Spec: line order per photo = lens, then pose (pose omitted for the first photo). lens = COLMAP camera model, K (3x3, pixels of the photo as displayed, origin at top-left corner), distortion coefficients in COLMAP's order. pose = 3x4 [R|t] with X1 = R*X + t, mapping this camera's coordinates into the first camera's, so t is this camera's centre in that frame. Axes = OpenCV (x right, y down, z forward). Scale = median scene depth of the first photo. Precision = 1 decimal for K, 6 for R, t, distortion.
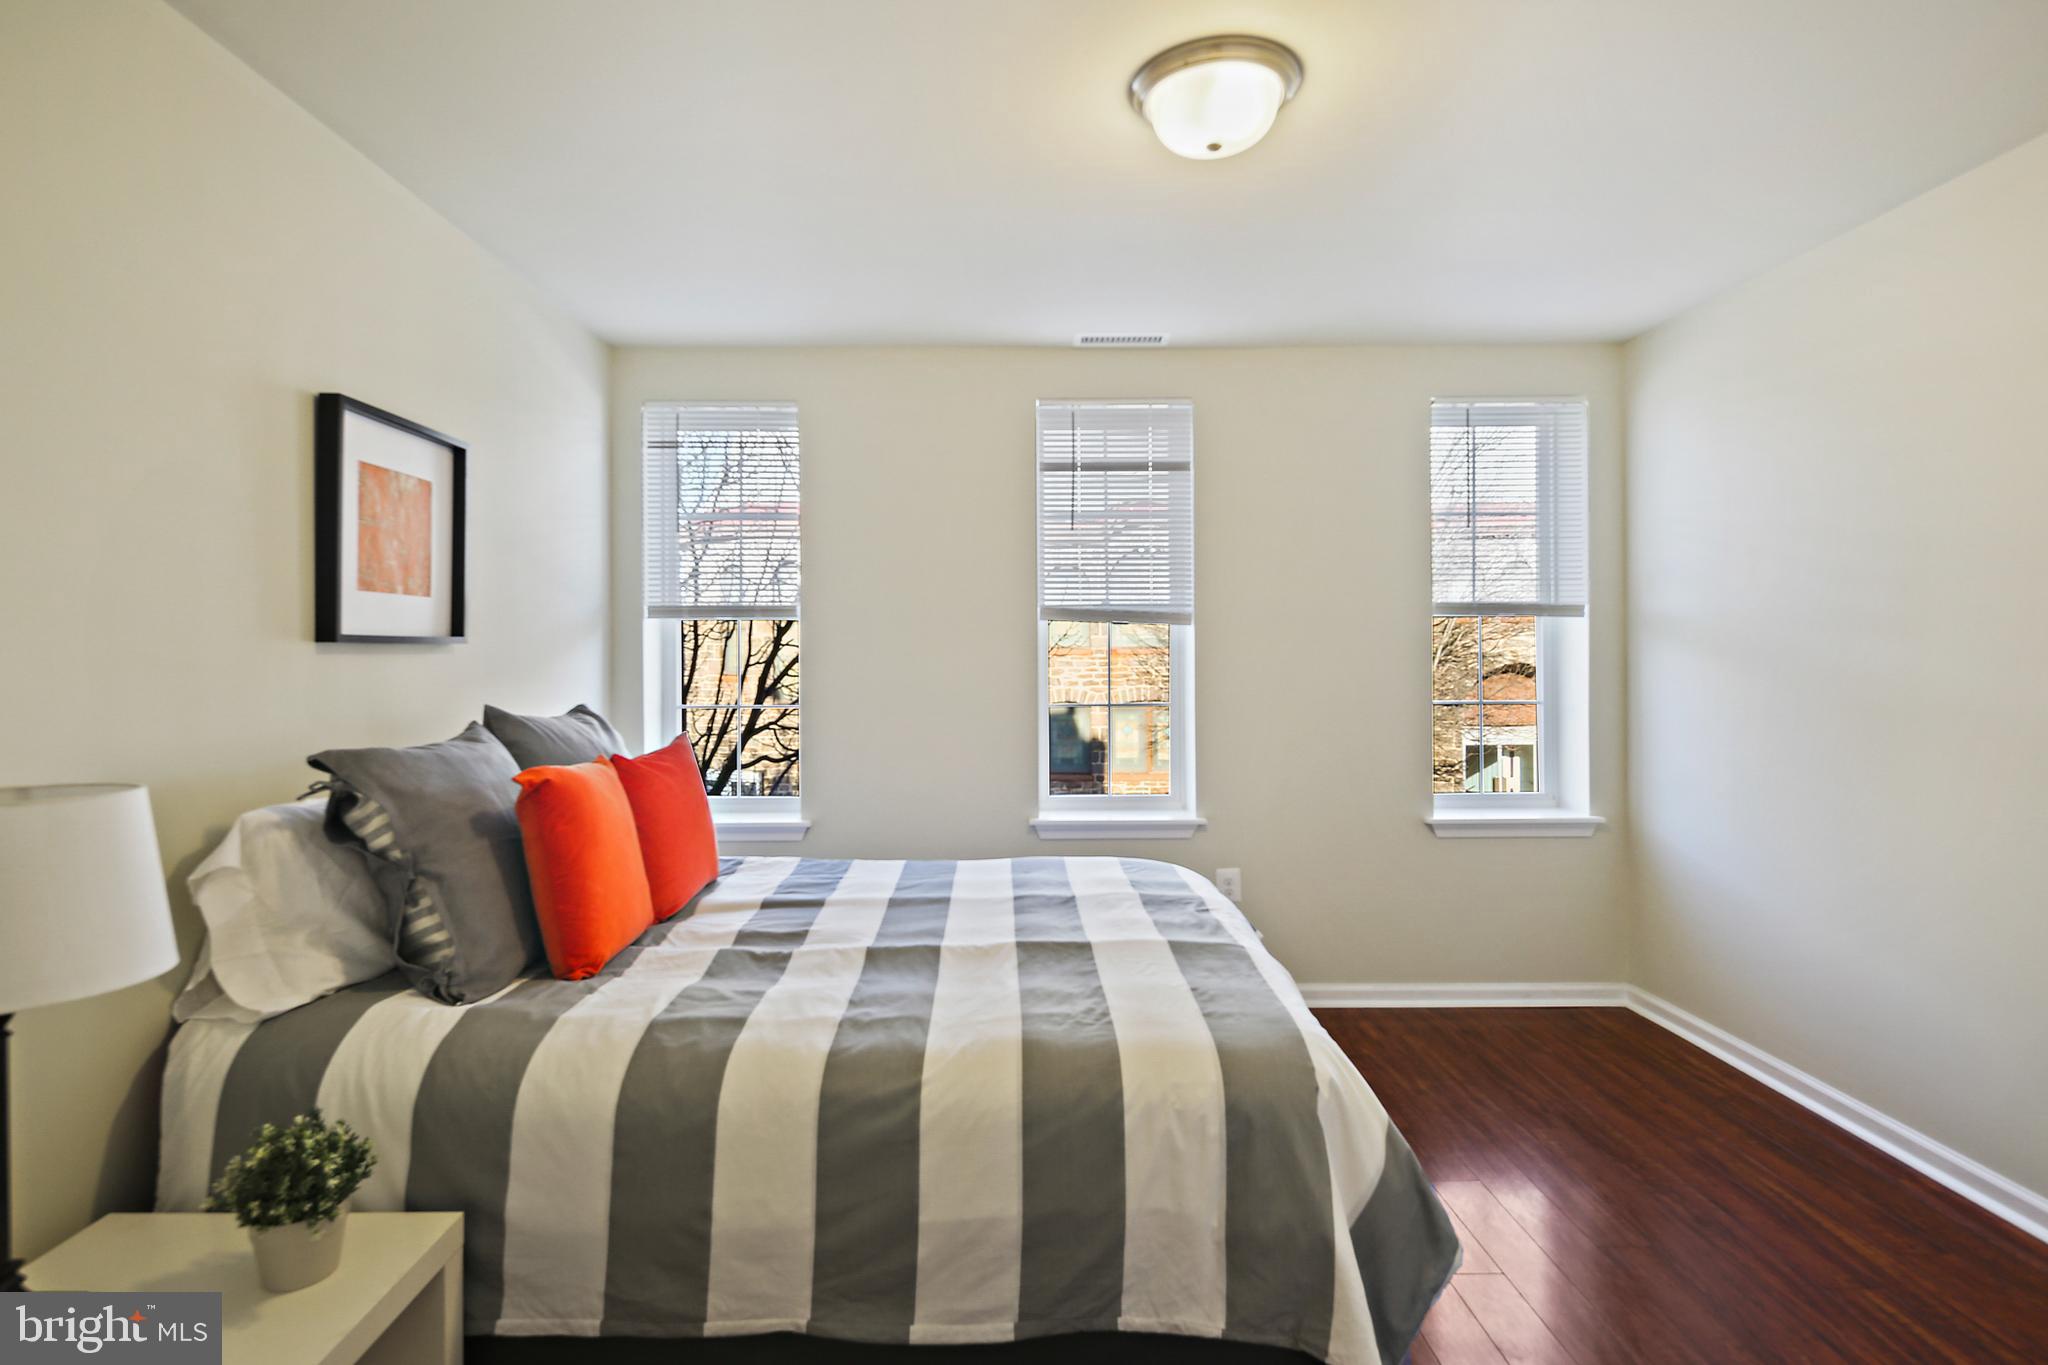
lens RADIAL K [[1009.0, 0, 1015.5], [0, 1009.0, 669.5], [0, 0, 1]] dist [0.007159, -0.005916]
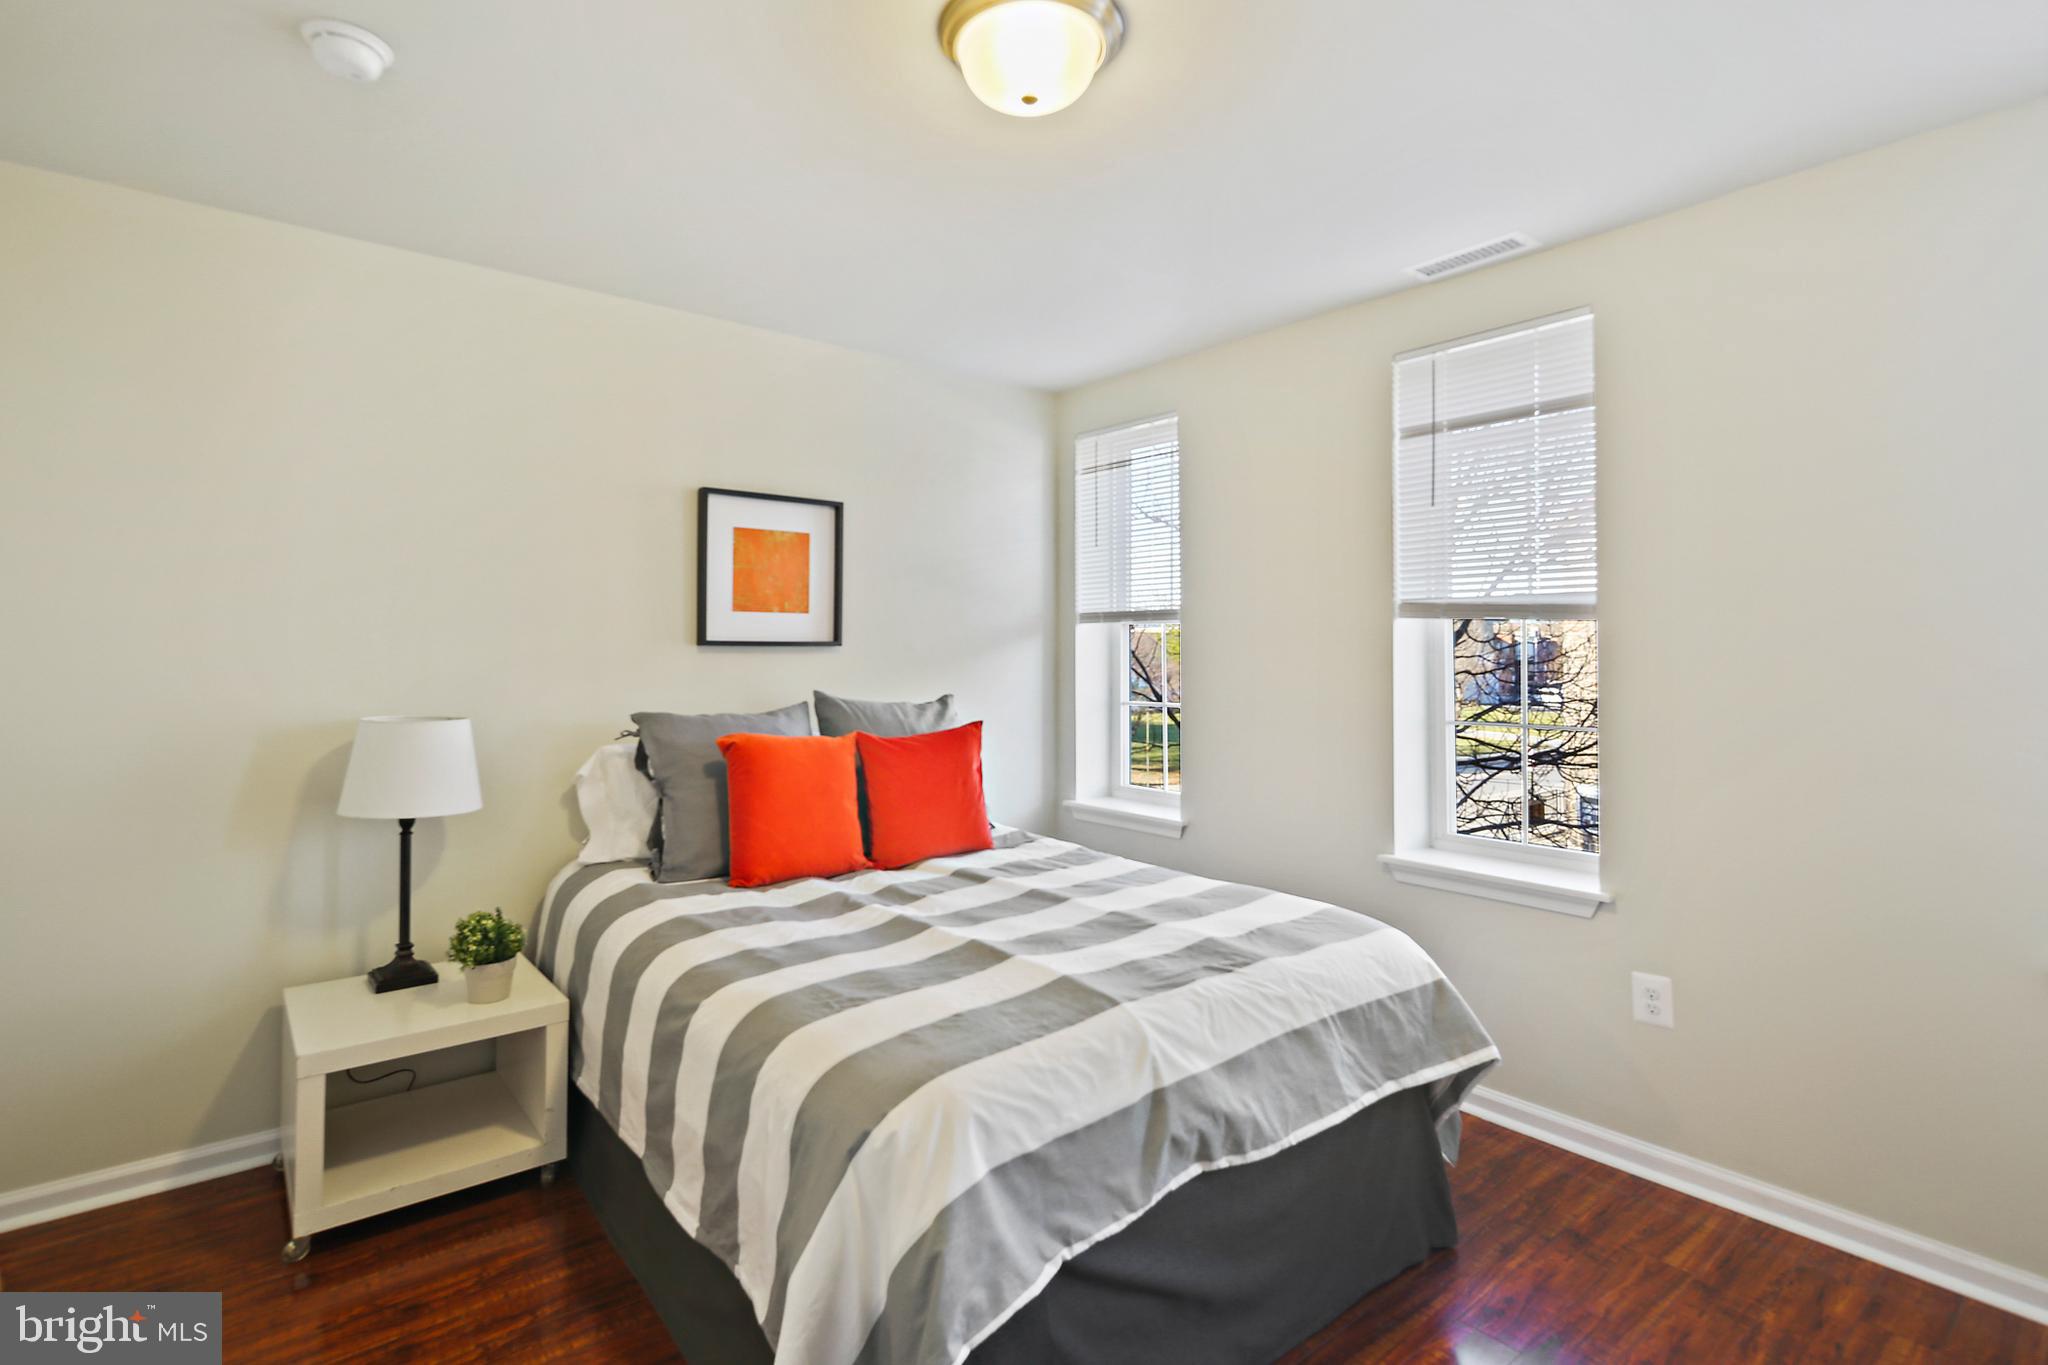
lens RADIAL K [[1009.0, 0, 1017.8], [0, 1009.0, 668.9], [0, 0, 1]] dist [0.007159, -0.005916]
pose [[0.621815, 0.018406, -0.782948, 0.698013], [-0.021305, 0.999751, 0.006582, -0.009246], [0.782874, 0.012588, 0.622053, 0.338076]]
